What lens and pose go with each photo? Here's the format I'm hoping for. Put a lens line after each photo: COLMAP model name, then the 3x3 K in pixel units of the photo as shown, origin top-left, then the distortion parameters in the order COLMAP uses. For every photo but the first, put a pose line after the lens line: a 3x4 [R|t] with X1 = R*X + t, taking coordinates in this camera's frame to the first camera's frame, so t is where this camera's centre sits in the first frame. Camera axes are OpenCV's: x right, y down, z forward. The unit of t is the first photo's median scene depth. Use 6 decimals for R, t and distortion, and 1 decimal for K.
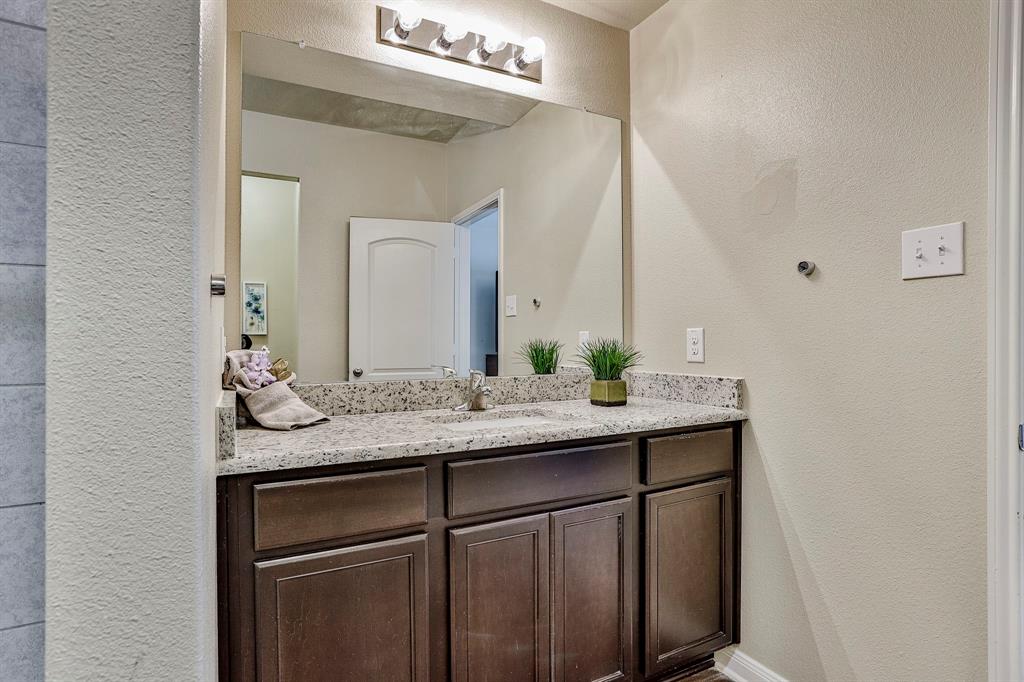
lens RADIAL K [[523.1, 0, 510.9], [0, 523.1, 342.3], [0, 0, 1]] dist [-0.028582, 0.013990]
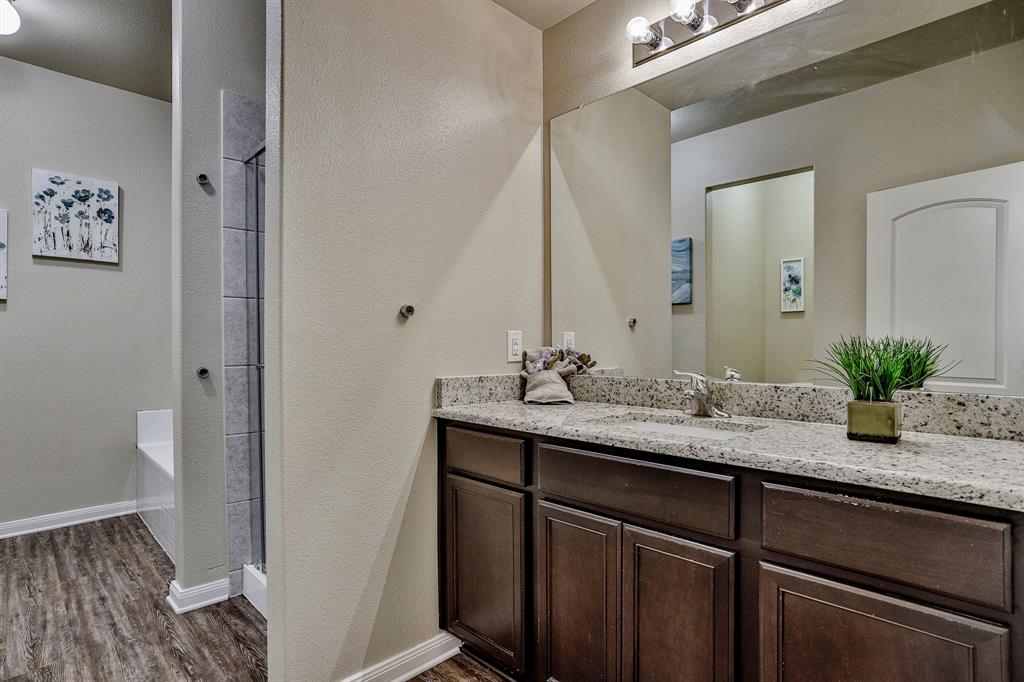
lens RADIAL K [[523.1, 0, 489.4], [0, 523.1, 346.3], [0, 0, 1]] dist [-0.028582, 0.013990]
pose [[0.276922, 0.007601, -0.960862, 0.717208], [0.000747, 0.999967, 0.008125, 0.000401], [0.960892, -0.002968, 0.276907, 0.403326]]
